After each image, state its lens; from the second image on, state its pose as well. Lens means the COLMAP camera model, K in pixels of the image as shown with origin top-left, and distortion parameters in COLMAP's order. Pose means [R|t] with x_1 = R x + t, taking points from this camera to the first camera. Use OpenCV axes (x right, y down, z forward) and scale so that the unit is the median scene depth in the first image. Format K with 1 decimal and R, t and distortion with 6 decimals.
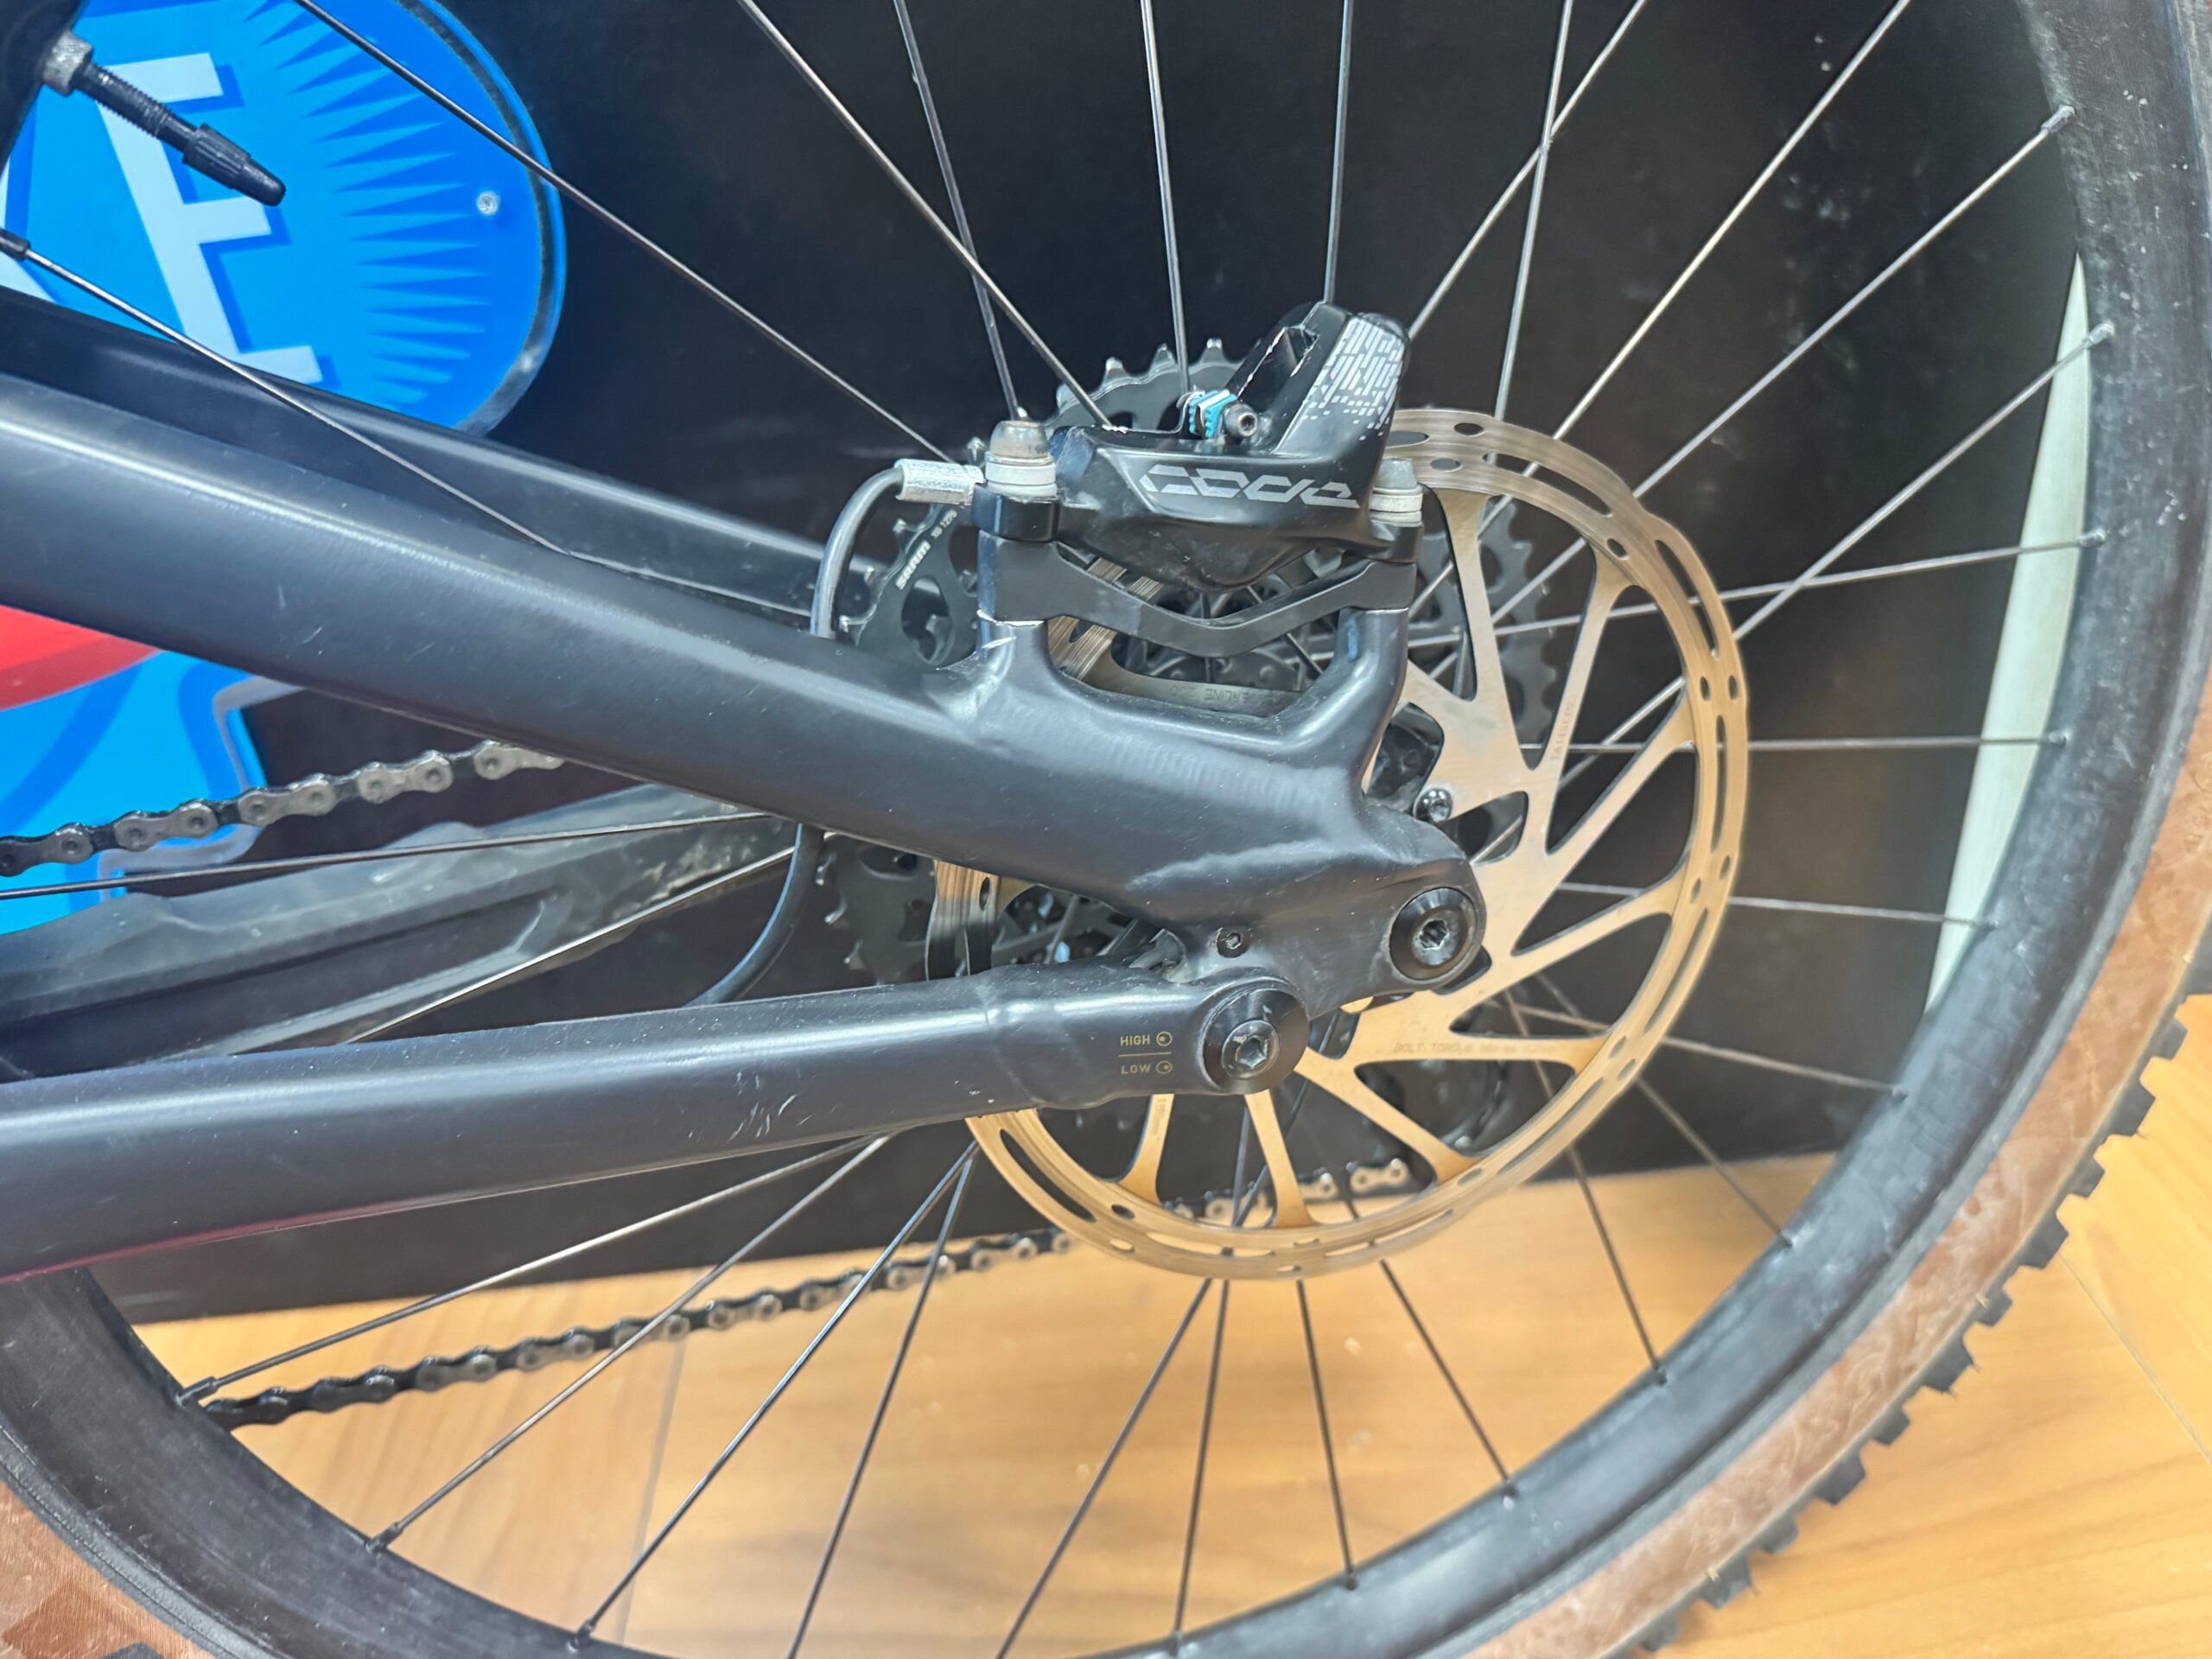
lens RADIAL K [[1550.7, 0, 1105.9], [0, 1550.7, 838.8], [0, 0, 1]] dist [0.024368, -0.047822]
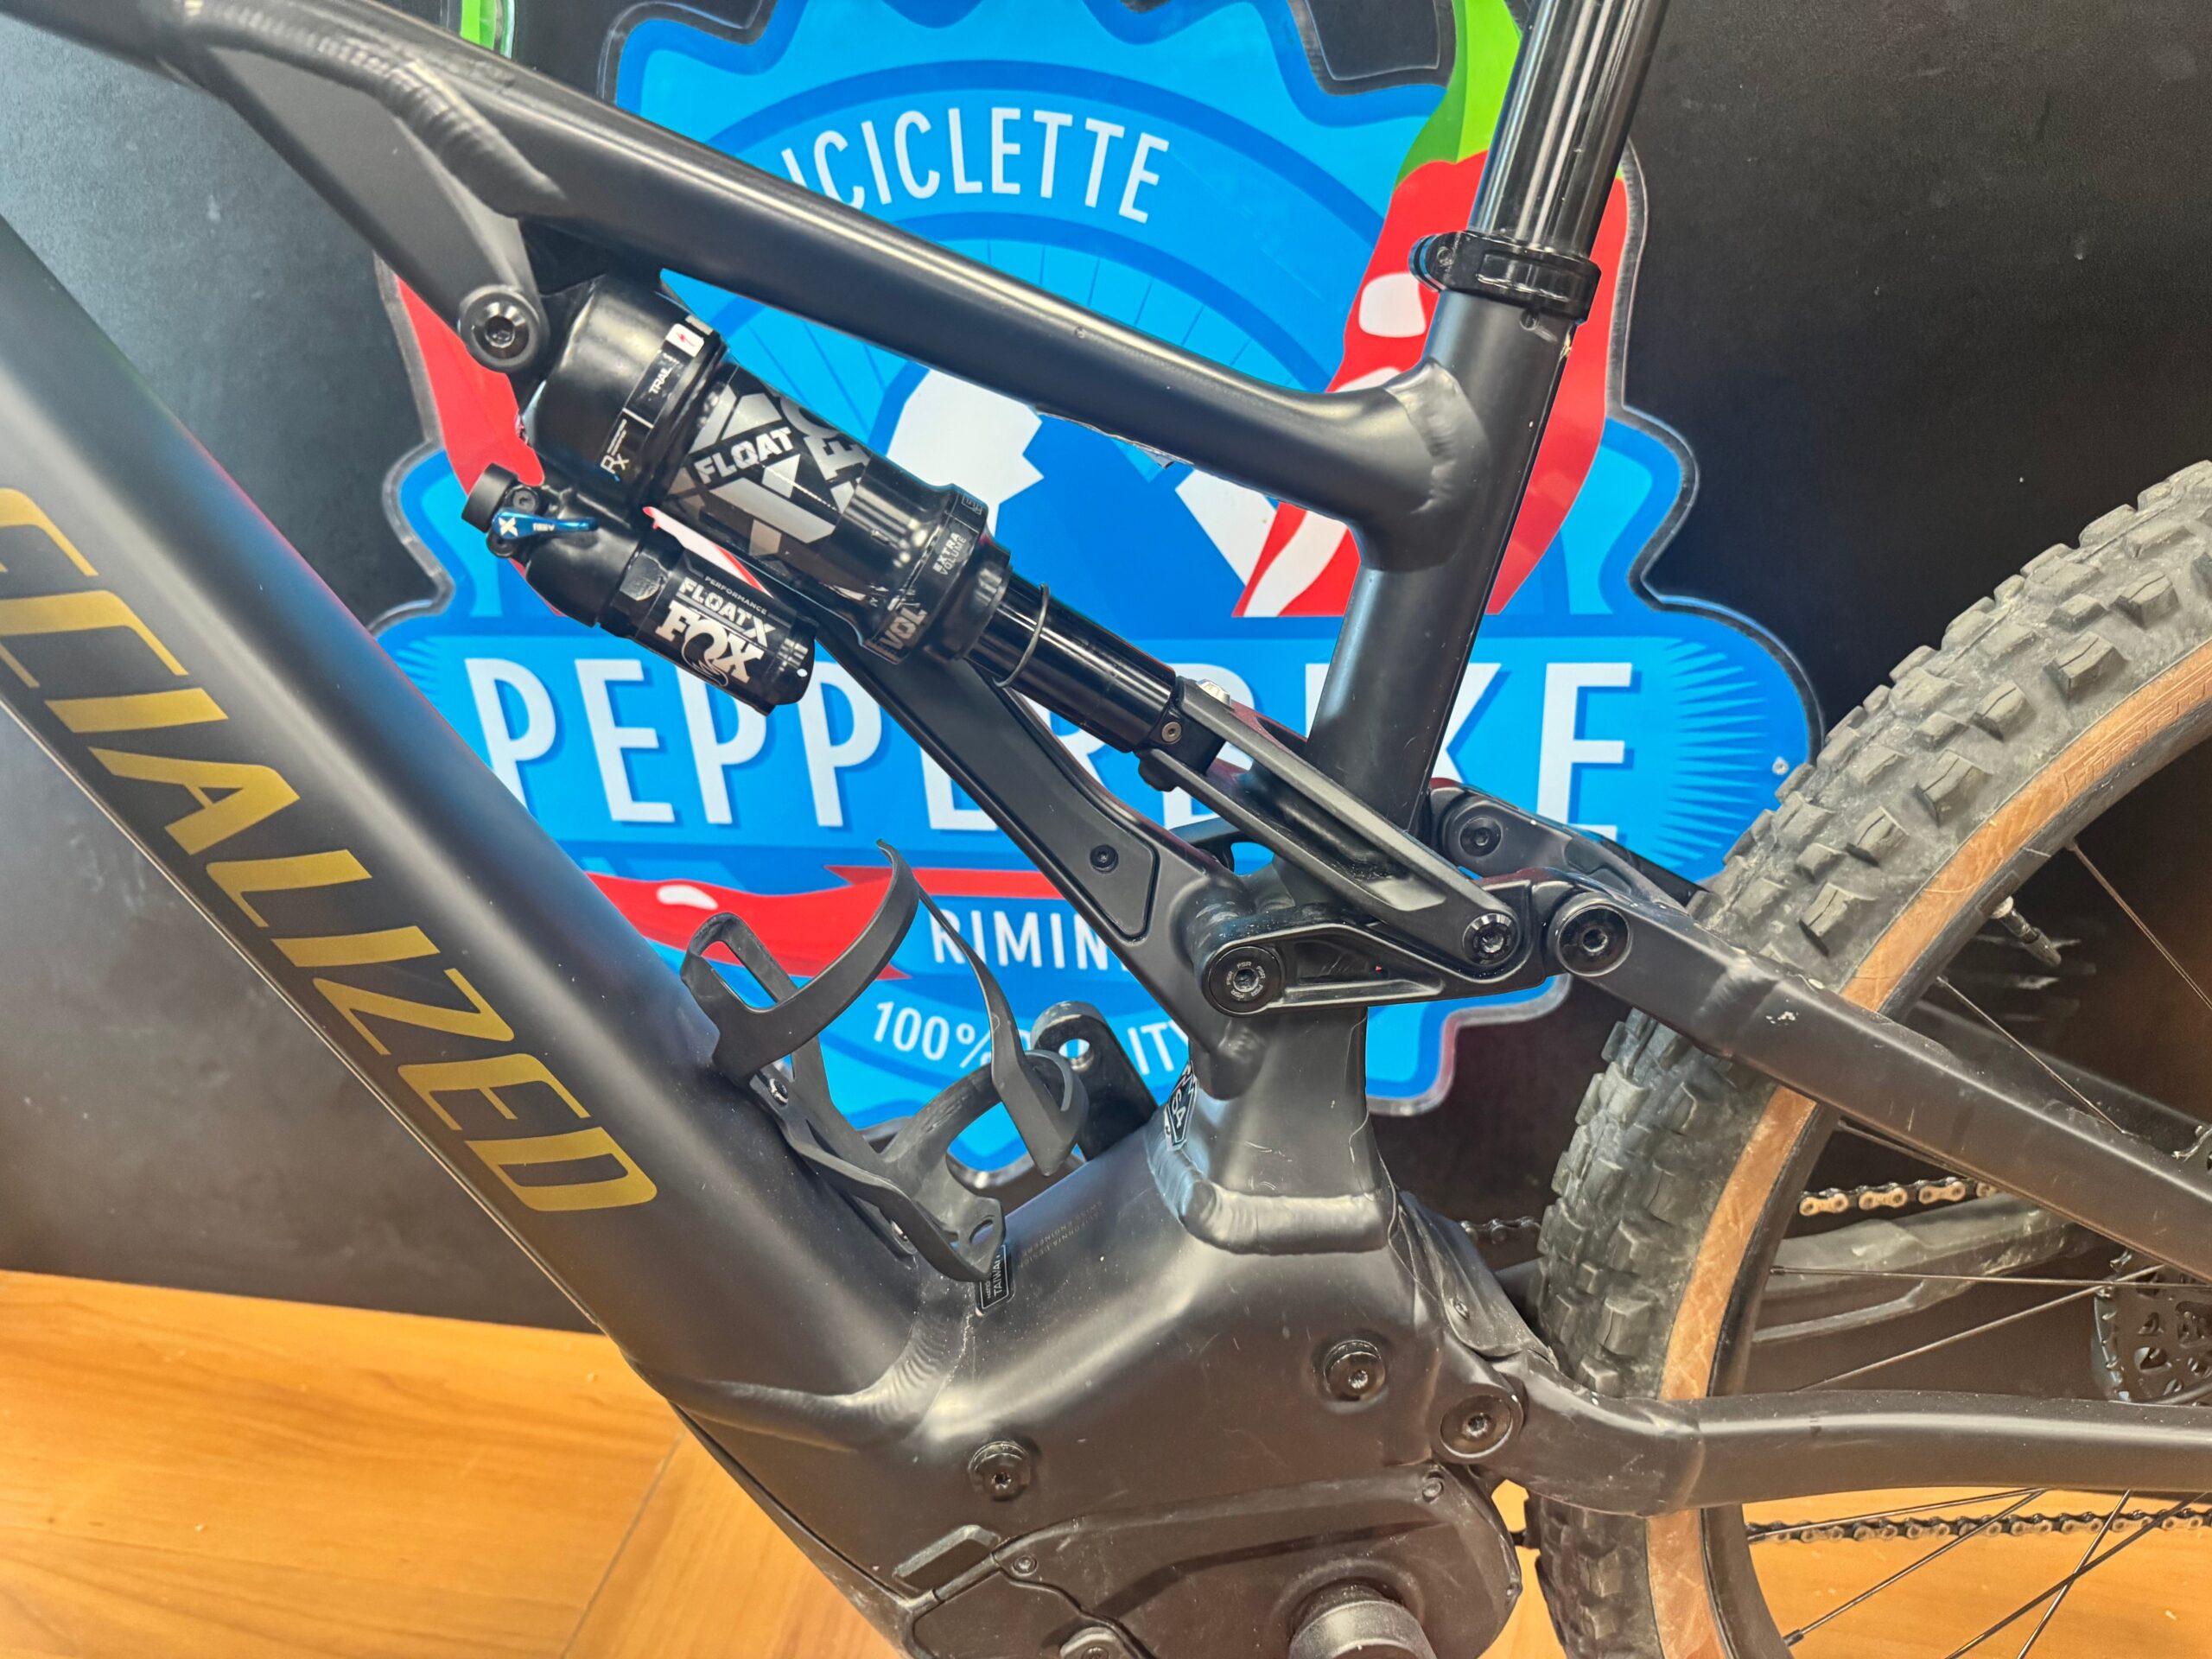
lens RADIAL K [[1550.7, 0, 1104.4], [0, 1550.7, 846.3], [0, 0, 1]] dist [0.024368, -0.047822]
pose [[0.971781, 0.140916, -0.189169, -1.042390], [-0.151428, 0.987565, -0.042240, -0.225026], [0.180865, 0.069693, 0.981036, -0.890801]]
